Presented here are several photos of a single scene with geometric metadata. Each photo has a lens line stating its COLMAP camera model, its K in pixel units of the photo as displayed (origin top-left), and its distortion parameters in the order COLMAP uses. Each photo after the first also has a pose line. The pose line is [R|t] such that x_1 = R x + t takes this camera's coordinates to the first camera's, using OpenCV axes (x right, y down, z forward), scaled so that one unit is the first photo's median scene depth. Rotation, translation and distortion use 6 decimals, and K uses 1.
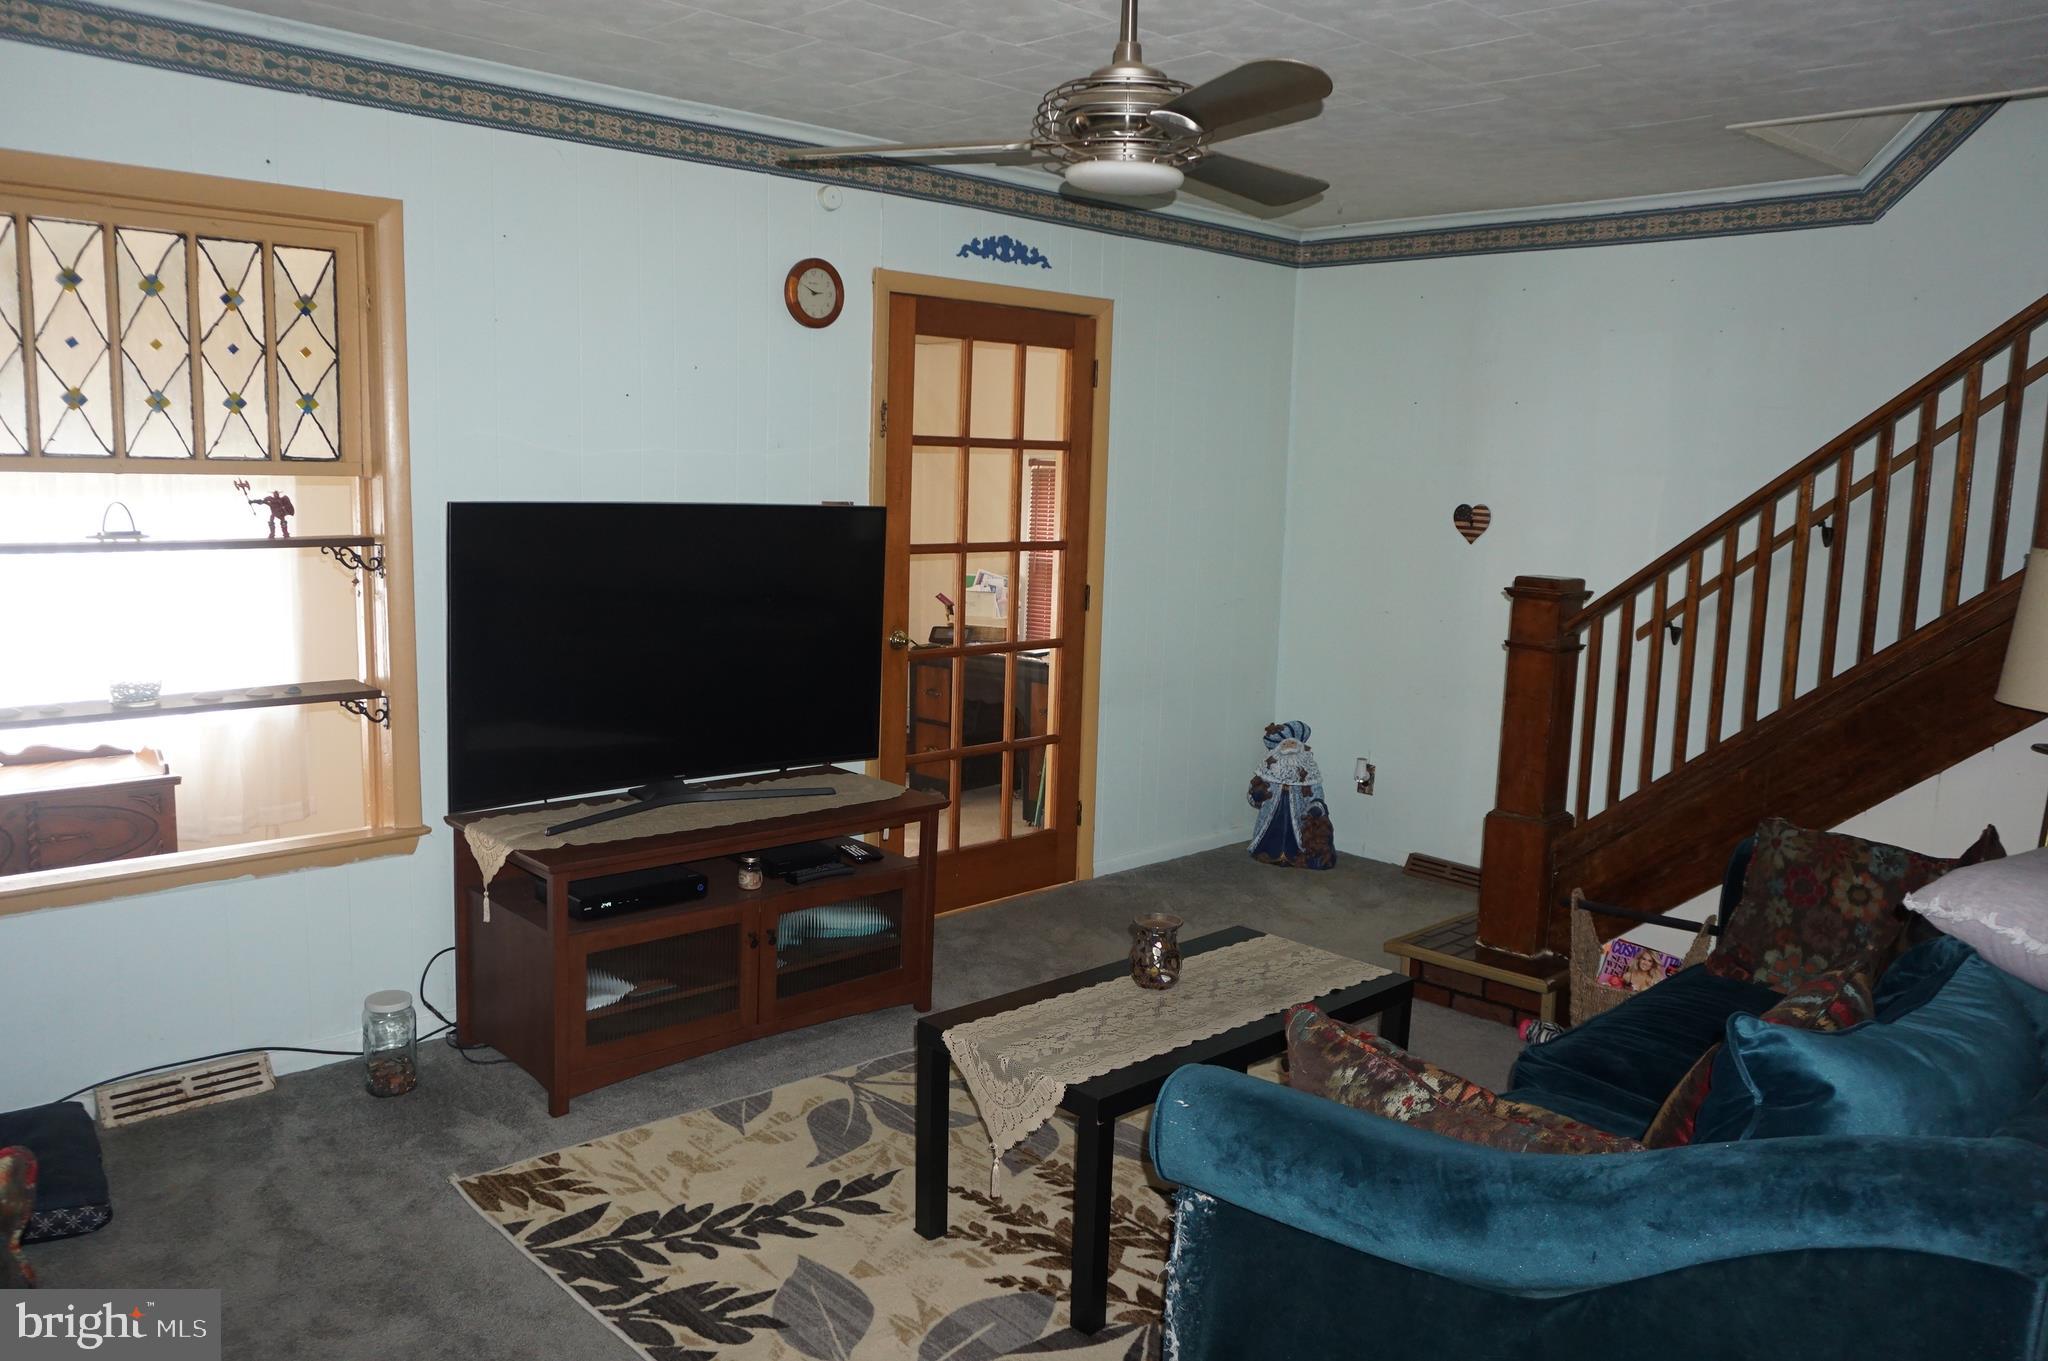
lens RADIAL K [[1526.8, 0, 1024.6], [0, 1526.8, 674.9], [0, 0, 1]] dist [-0.037173, 0.017865]
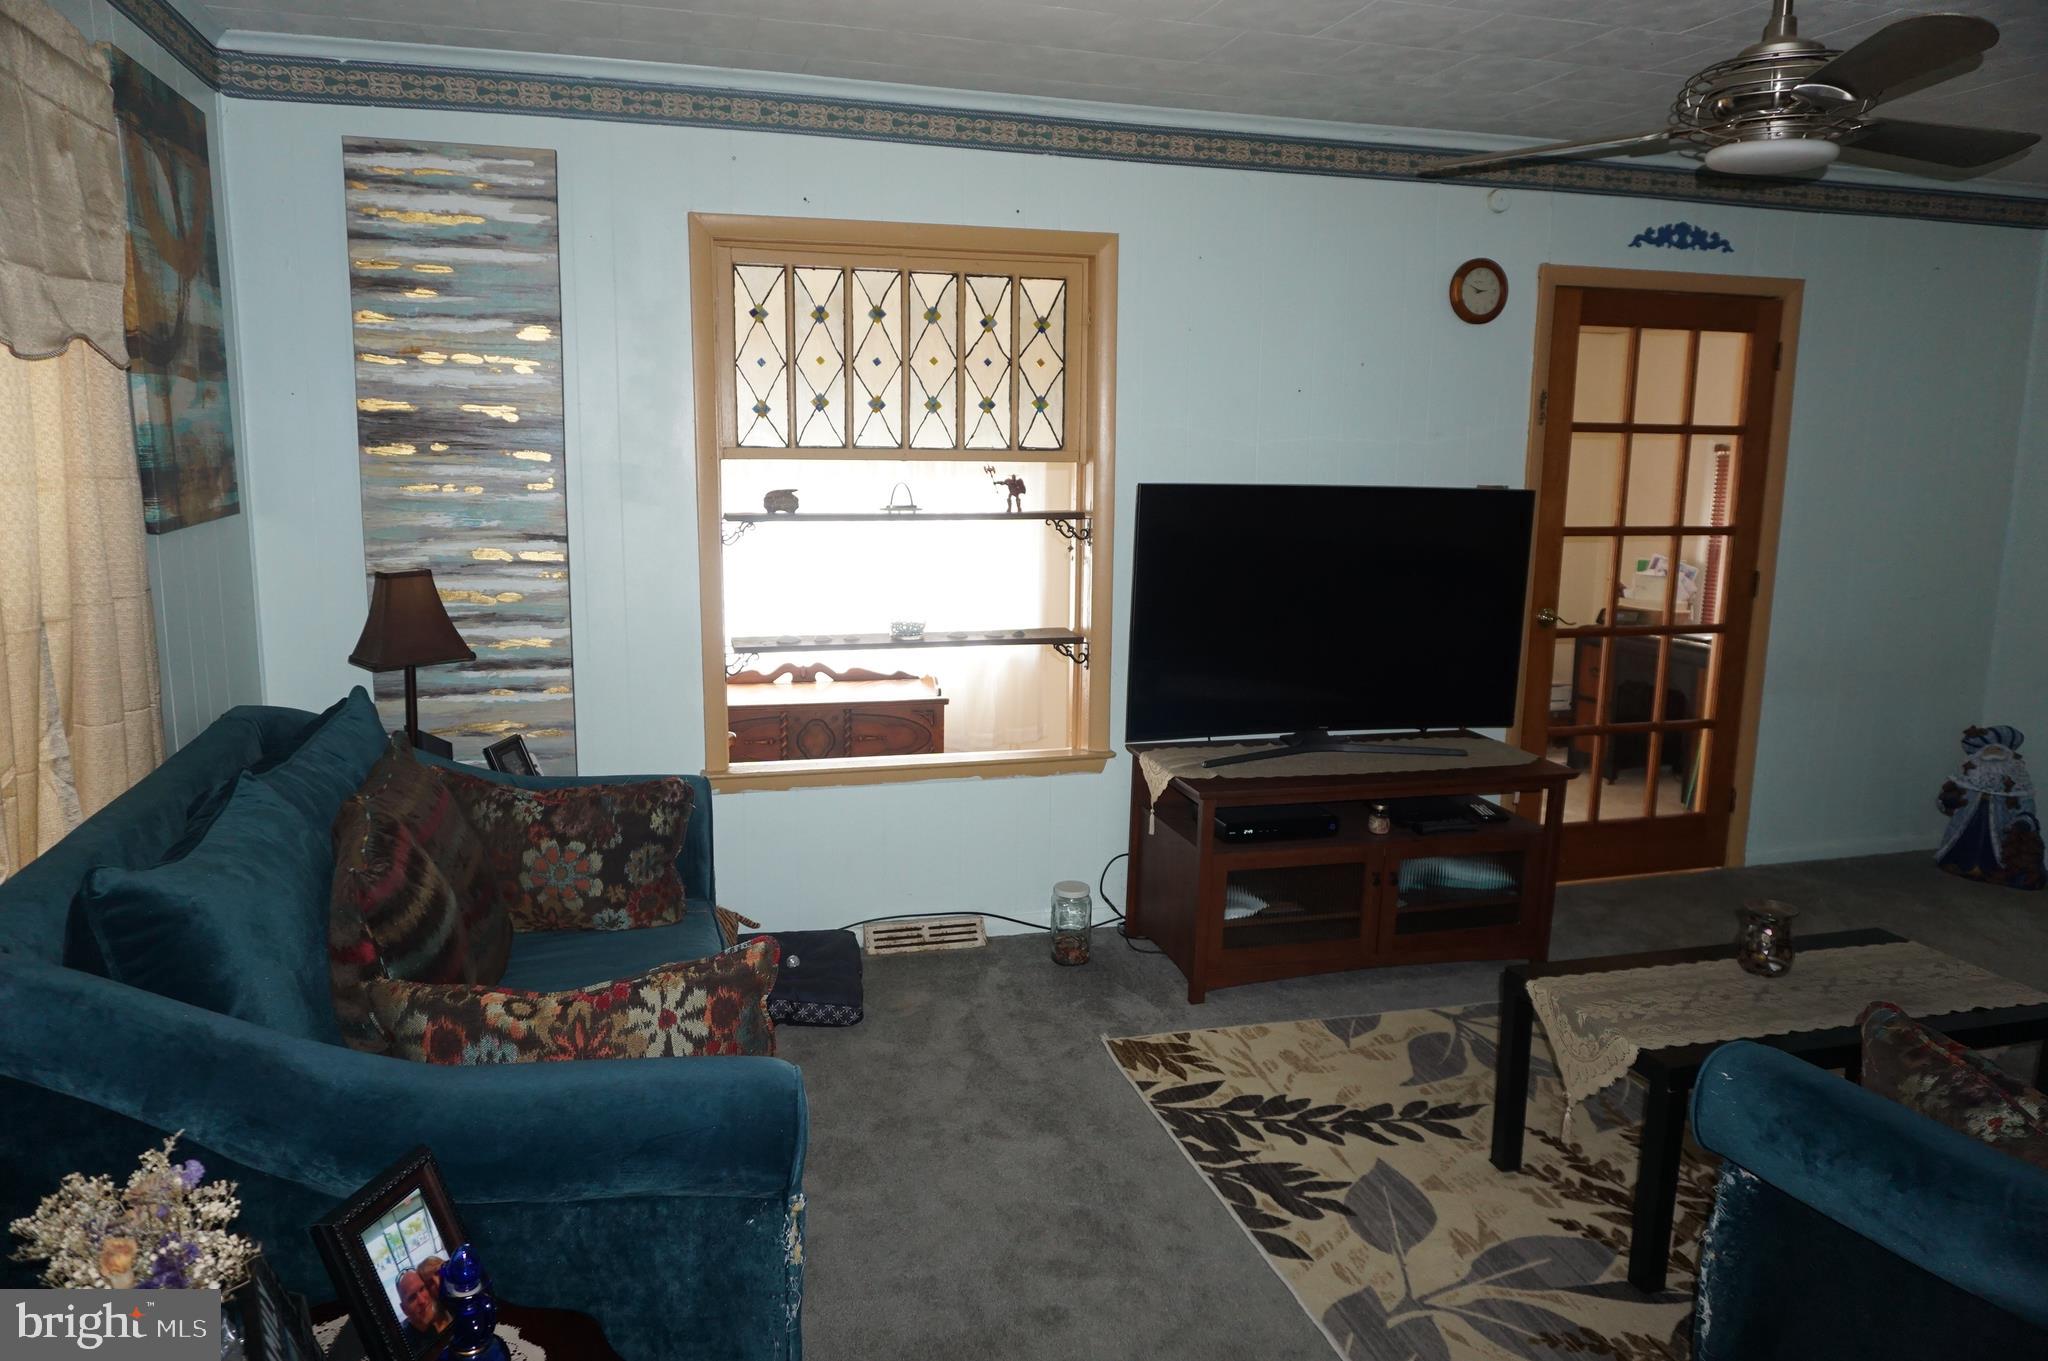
lens RADIAL K [[1381.9, 0, 1014.7], [0, 1381.9, 673.7], [0, 0, 1]] dist [-0.045702, 0.029830]
pose [[0.881625, 0.063323, -0.467683, 0.055399], [-0.053784, 0.997983, 0.033737, 0.005224], [0.468876, -0.004590, 0.883252, -0.013723]]
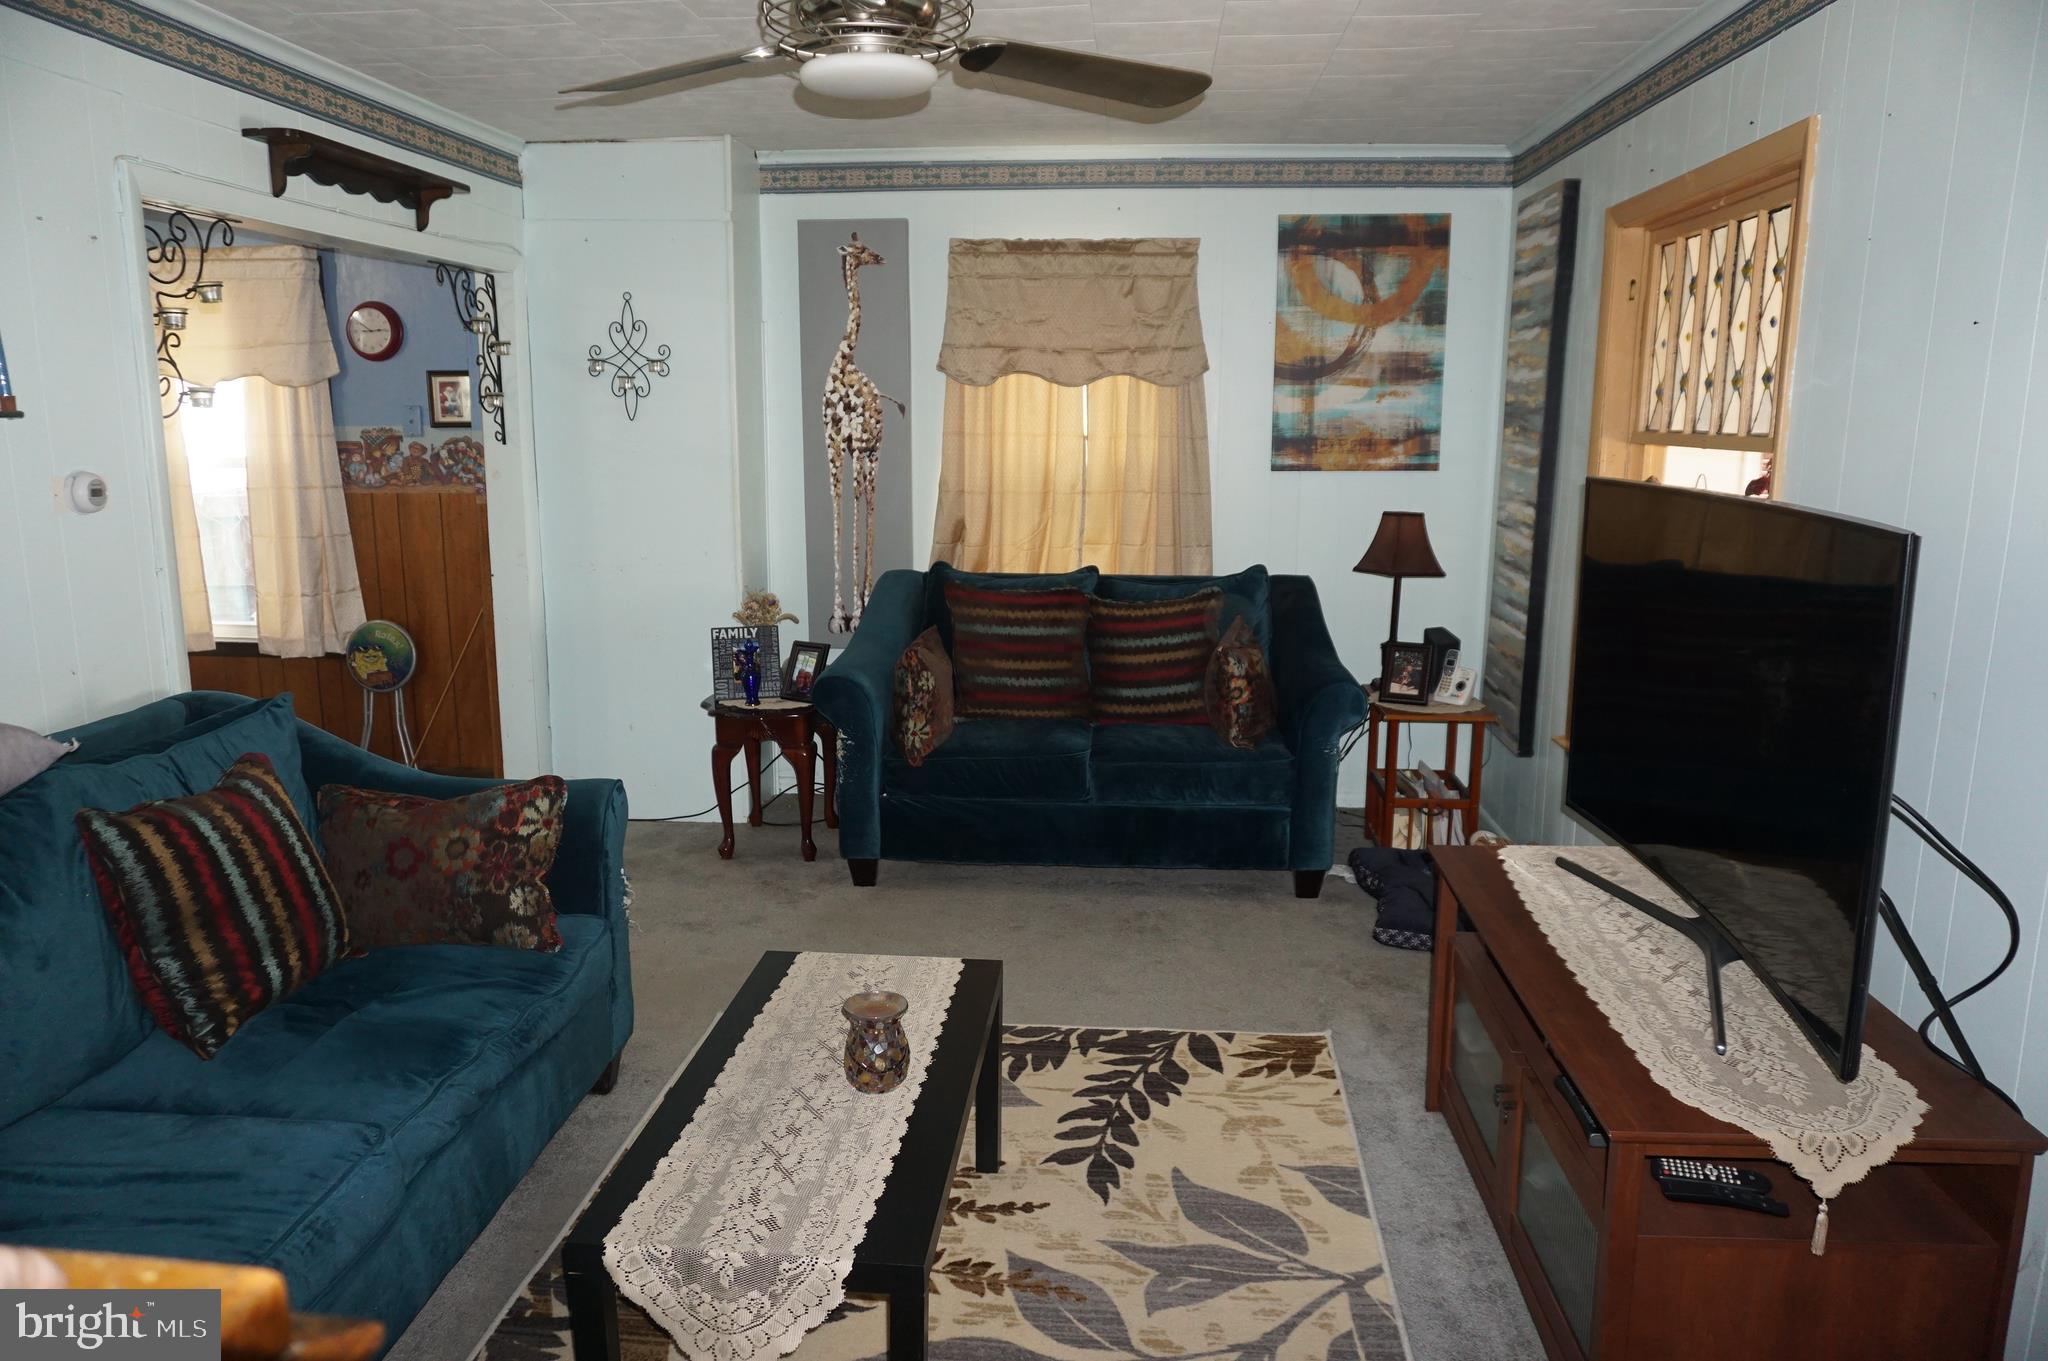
lens RADIAL K [[1381.9, 0, 1029.1], [0, 1381.9, 674.9], [0, 0, 1]] dist [-0.045702, 0.029830]
pose [[-0.750068, 0.092739, -0.654827, 0.437994], [-0.119199, 0.954949, 0.271779, -0.183472], [0.650530, 0.281907, -0.705222, 1.392708]]
